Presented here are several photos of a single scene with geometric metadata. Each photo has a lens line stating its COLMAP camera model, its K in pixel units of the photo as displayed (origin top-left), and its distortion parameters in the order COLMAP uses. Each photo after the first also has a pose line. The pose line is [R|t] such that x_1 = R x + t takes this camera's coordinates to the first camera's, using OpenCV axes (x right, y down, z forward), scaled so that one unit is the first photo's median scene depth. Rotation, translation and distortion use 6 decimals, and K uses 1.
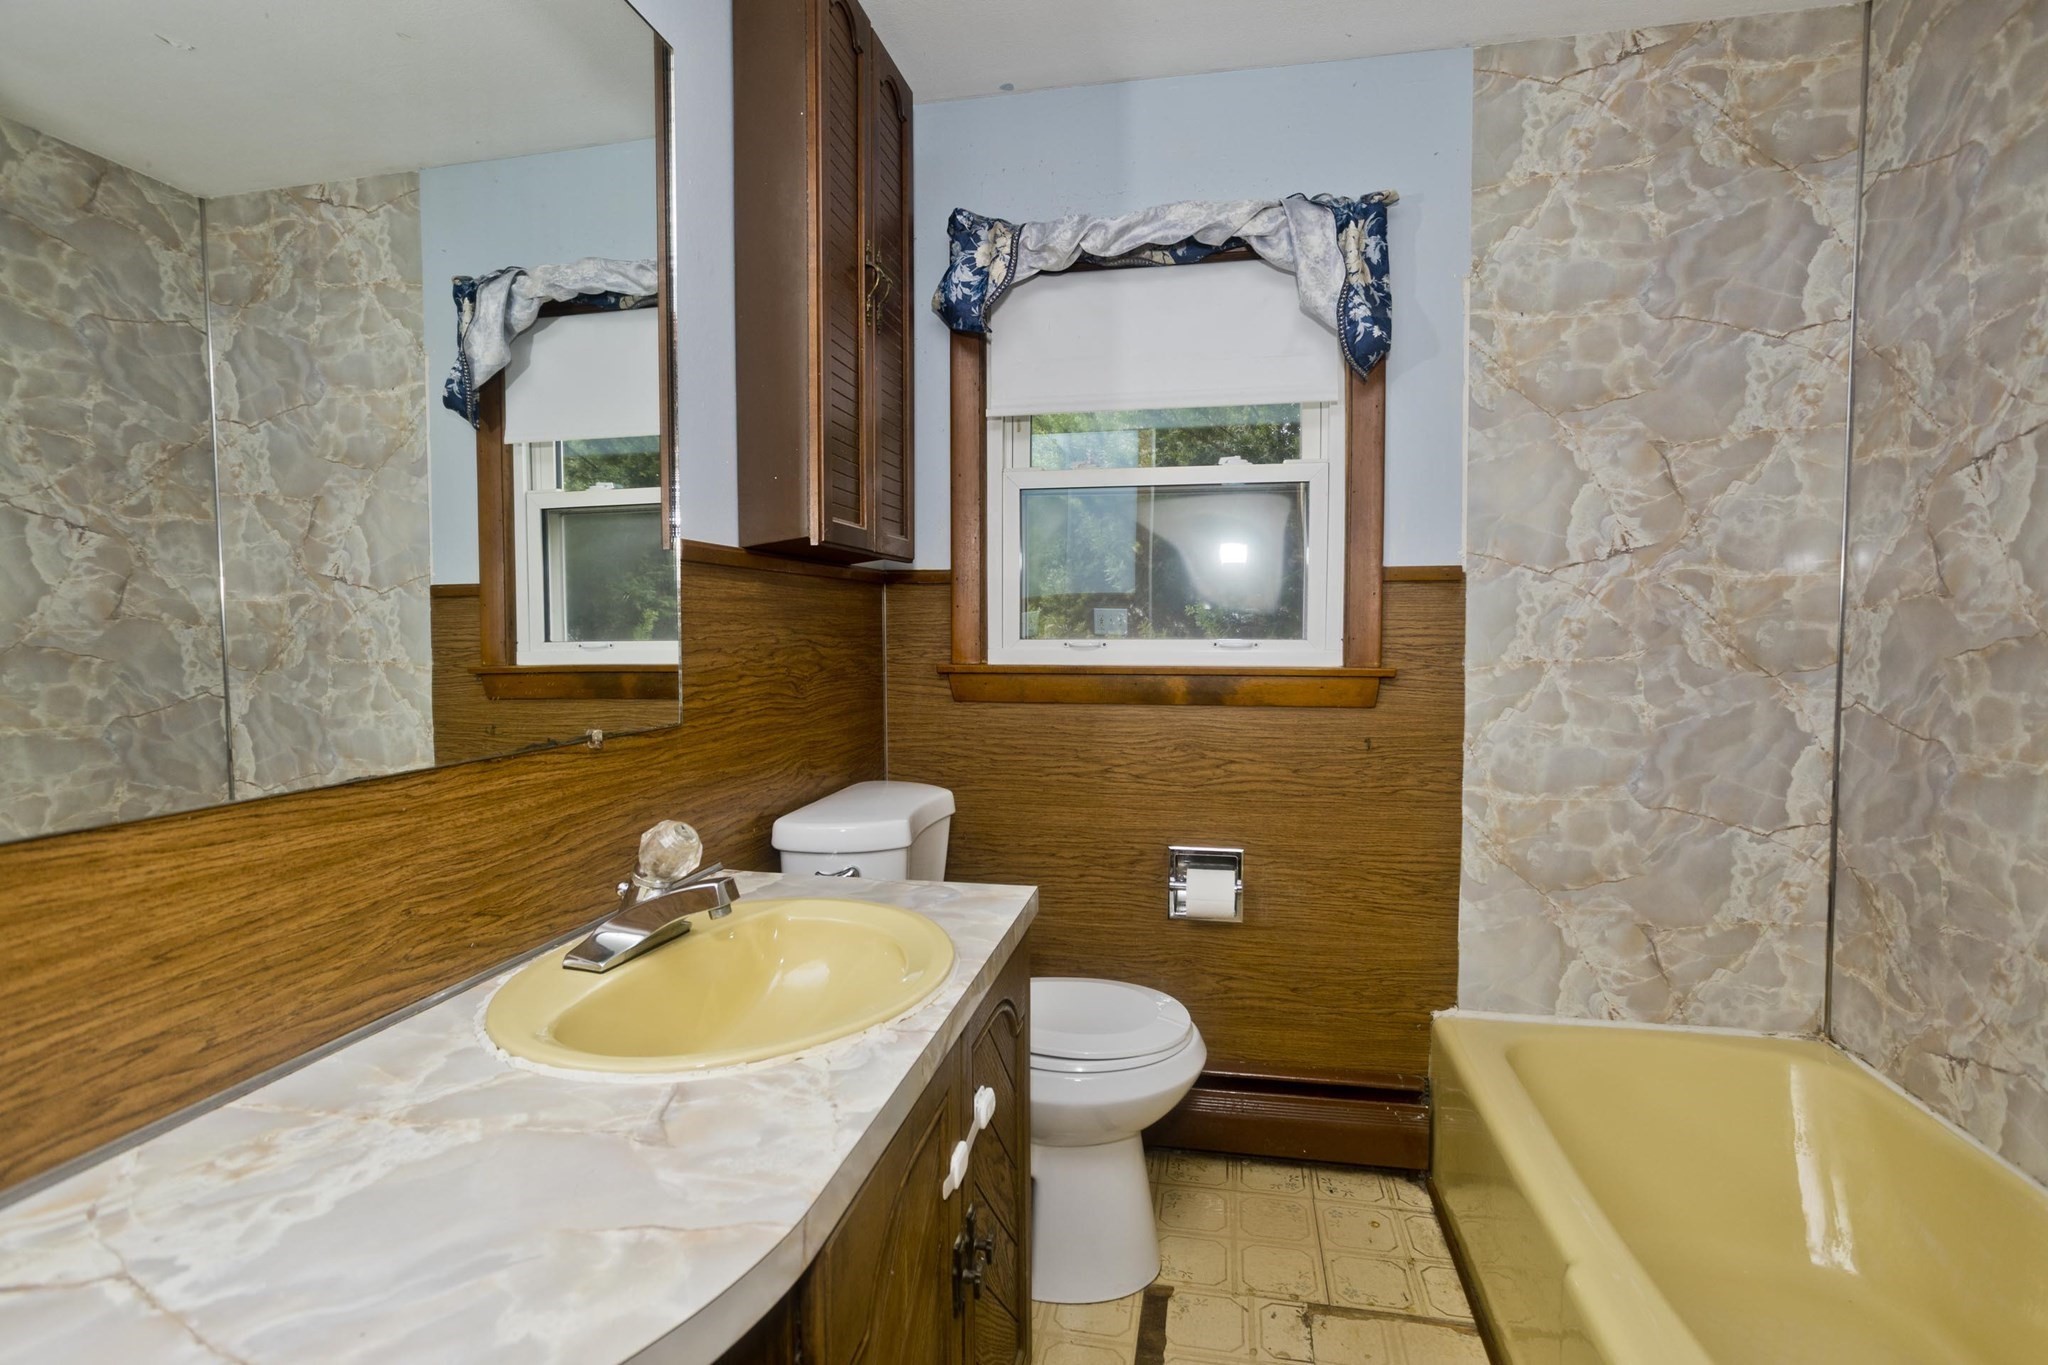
lens RADIAL K [[983.6, 0, 1028.5], [0, 983.6, 681.7], [0, 0, 1]] dist [0.002180, 0.000488]
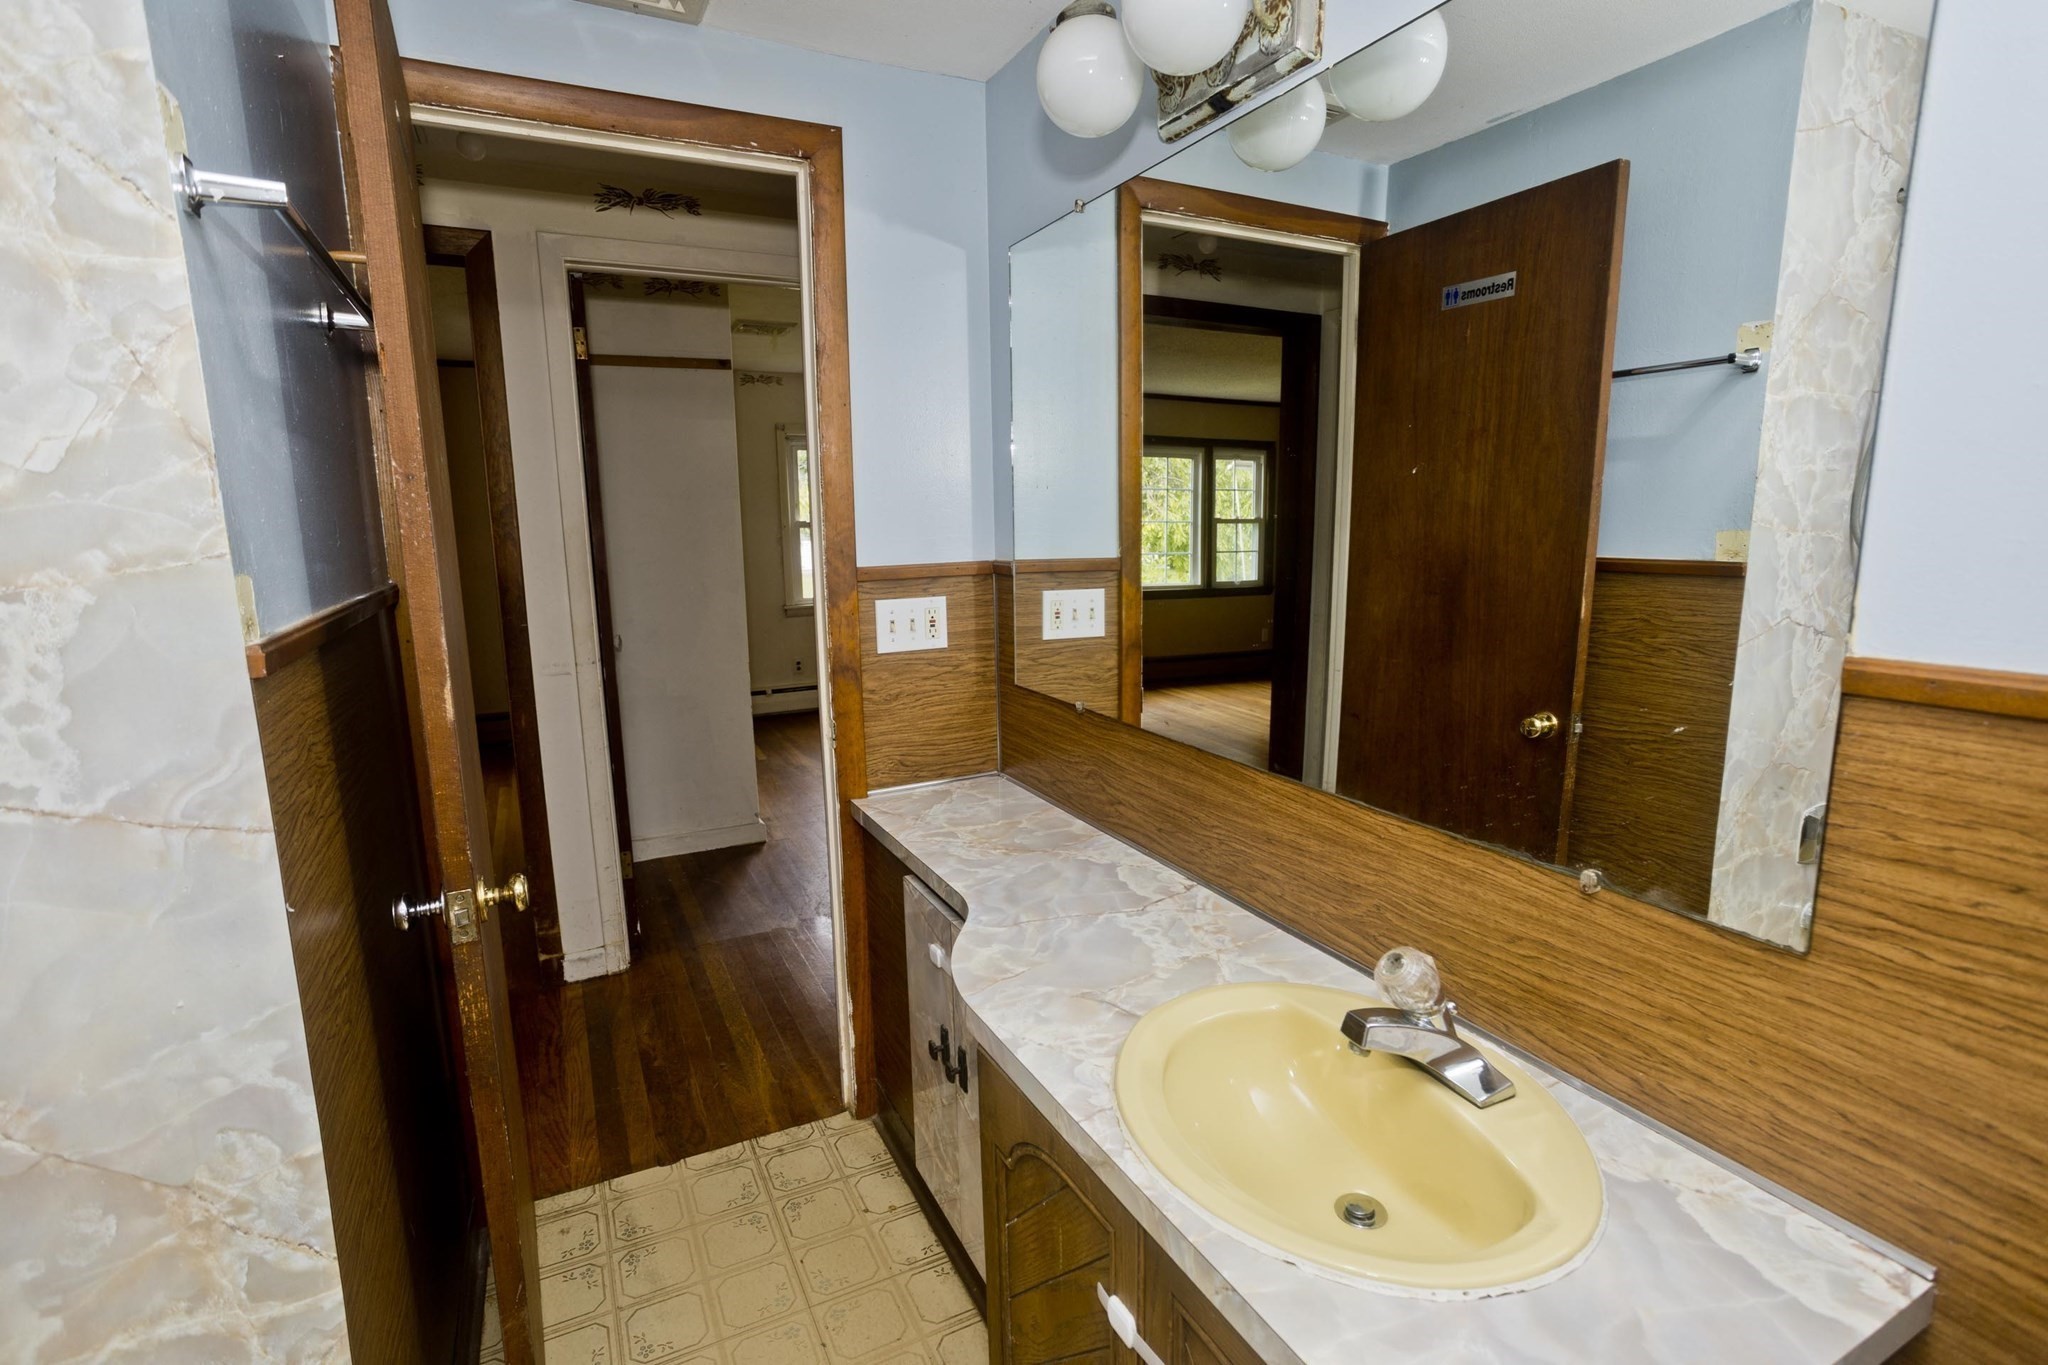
lens RADIAL K [[983.6, 0, 1029.7], [0, 983.6, 681.7], [0, 0, 1]] dist [0.002180, 0.000488]
pose [[-0.776580, 0.124060, -0.617683, 0.666679], [-0.016969, 0.975946, 0.217350, -0.435084], [0.629790, 0.179271, -0.755795, 1.975497]]
